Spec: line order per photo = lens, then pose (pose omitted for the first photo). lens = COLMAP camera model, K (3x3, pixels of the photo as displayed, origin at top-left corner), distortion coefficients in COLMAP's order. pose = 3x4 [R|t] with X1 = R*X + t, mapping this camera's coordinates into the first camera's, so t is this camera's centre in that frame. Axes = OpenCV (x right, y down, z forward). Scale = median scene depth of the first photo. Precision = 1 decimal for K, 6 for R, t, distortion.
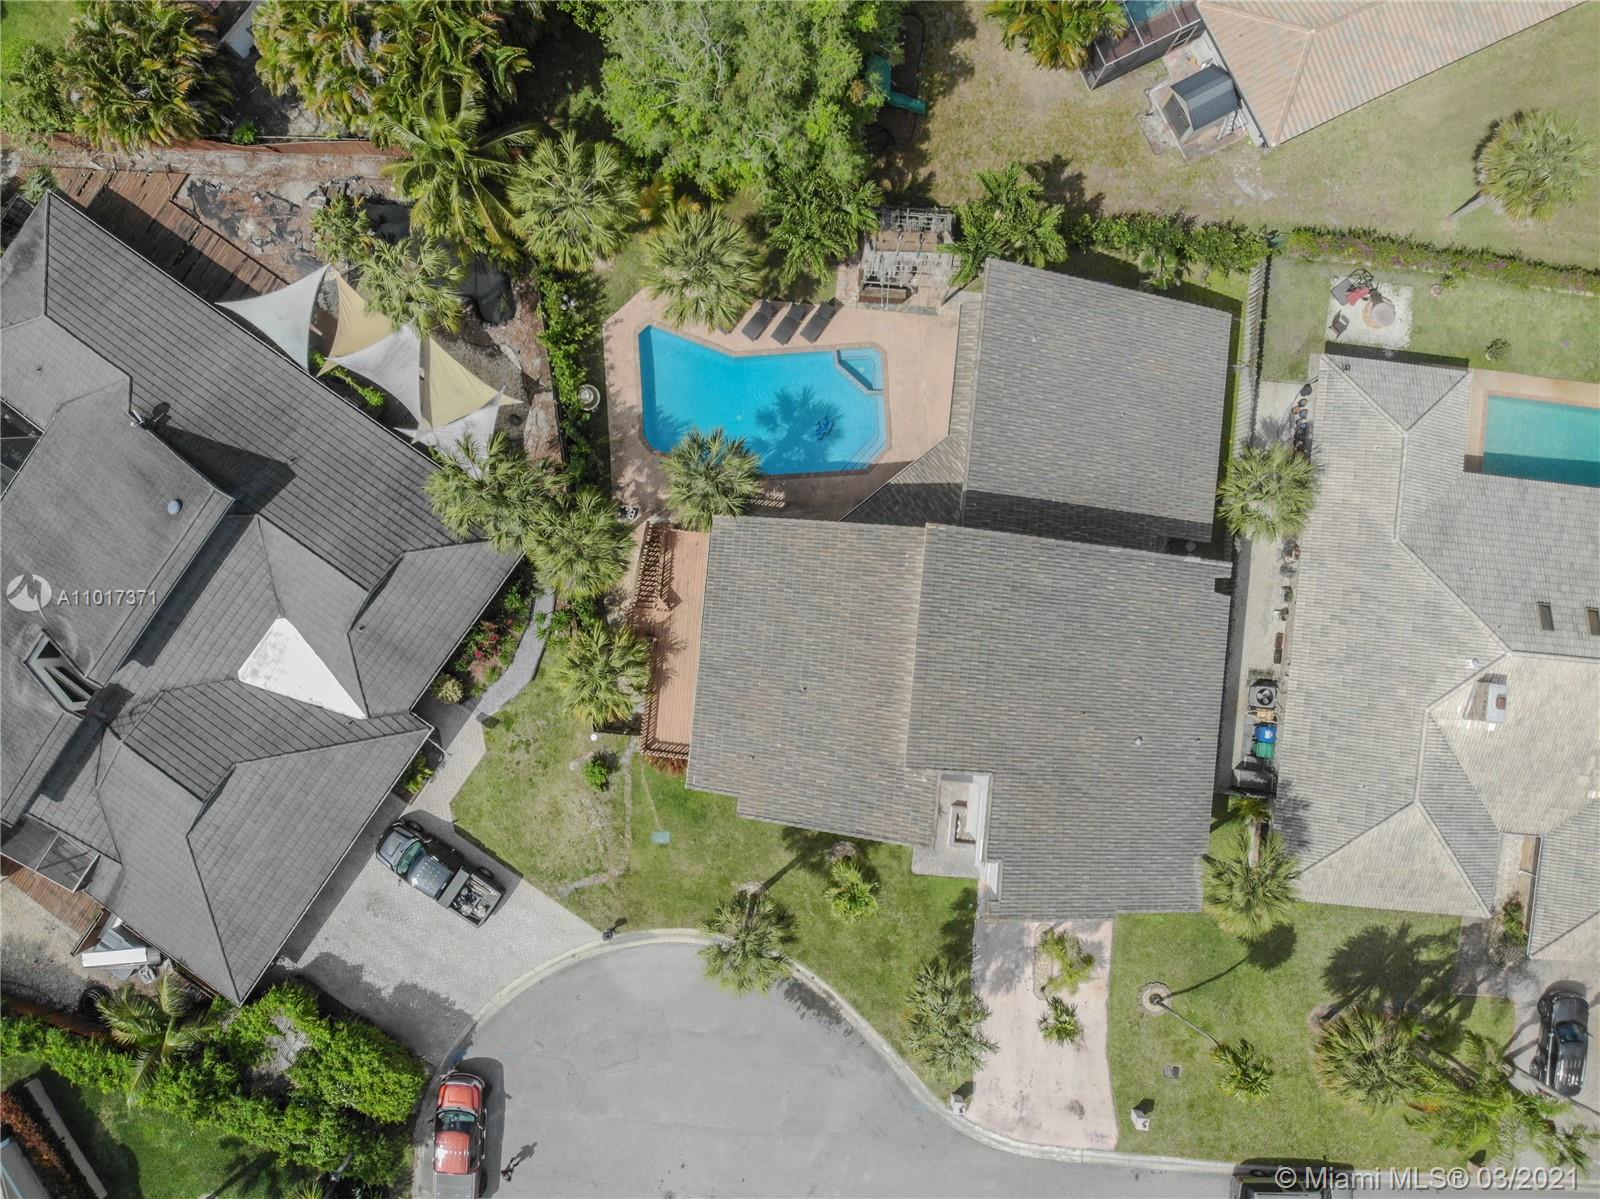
lens RADIAL K [[1167.4, 0, 800.0], [0, 1167.4, 599.5], [0, 0, 1]] dist [0.152912, -0.408360]
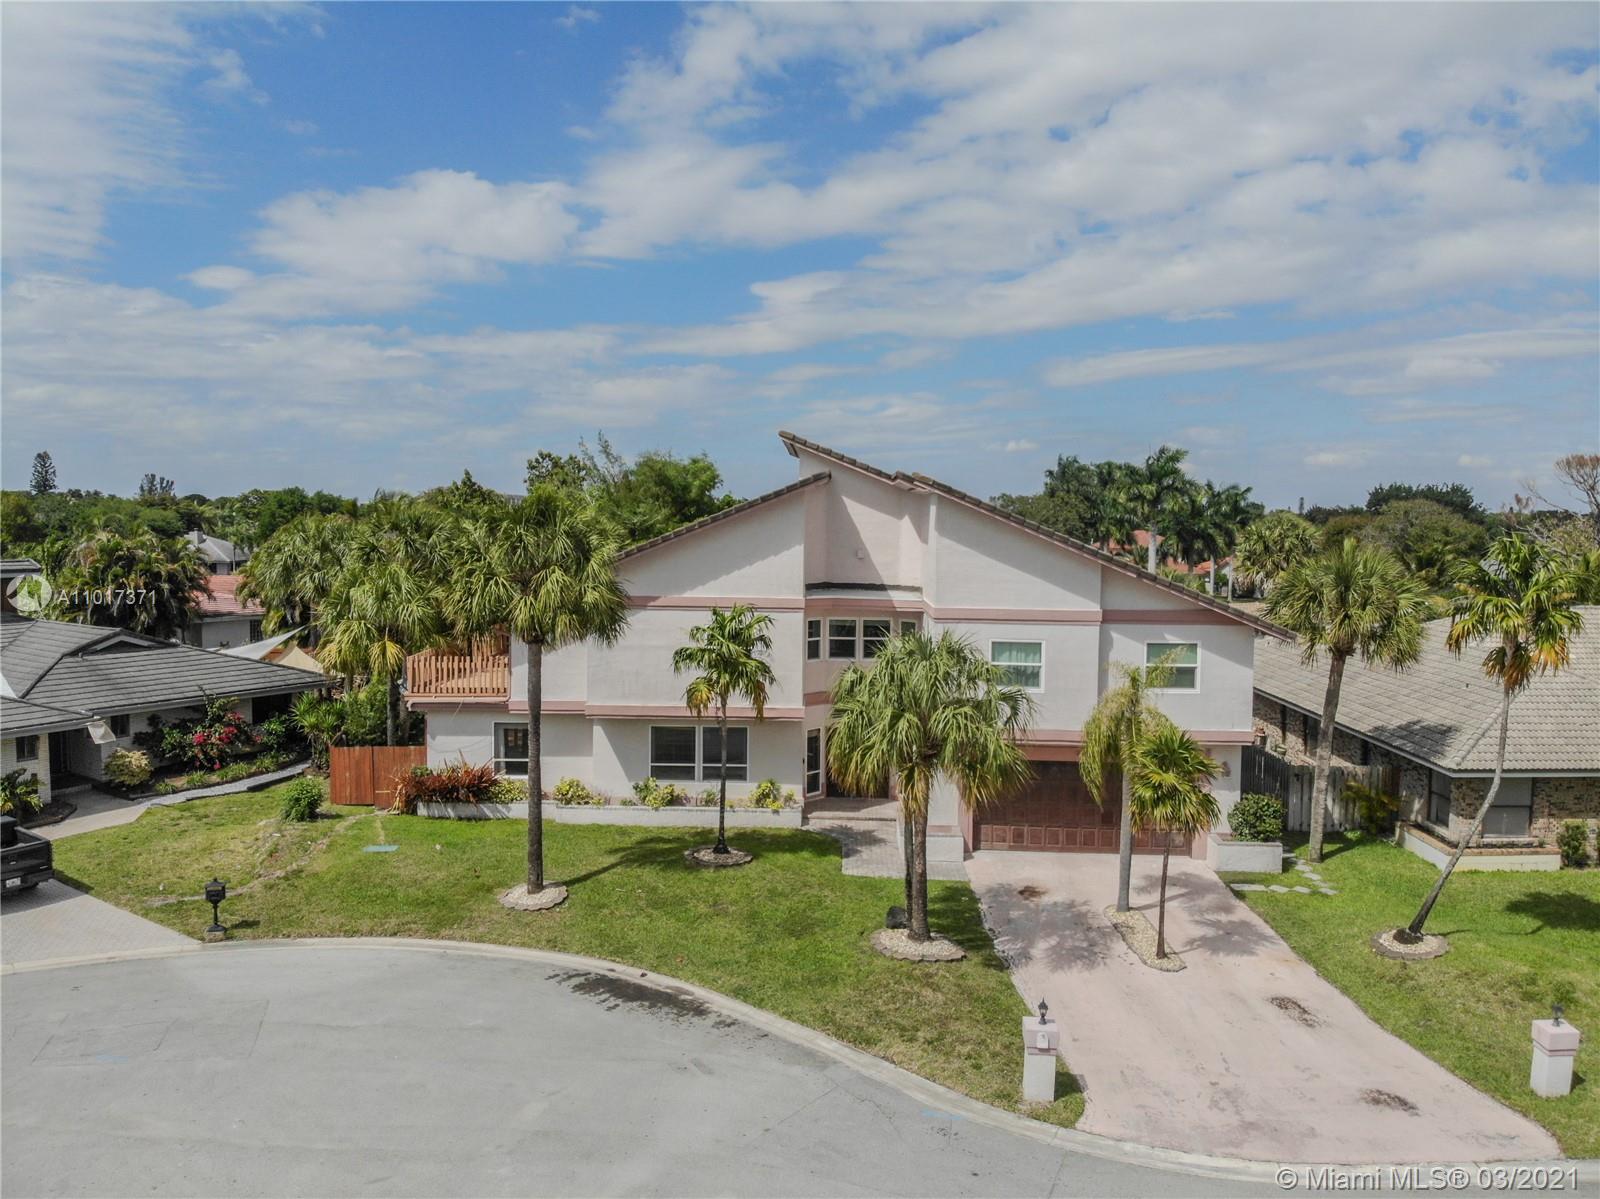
lens RADIAL K [[1177.8, 0, 800.0], [0, 1177.8, 599.5], [0, 0, 1]] dist [0.052670, -0.172440]
pose [[0.997558, 0.000740, 0.069842, 0.038184], [0.069547, 0.081975, -0.994205, 0.748544], [-0.006461, 0.996634, 0.081724, 0.829180]]
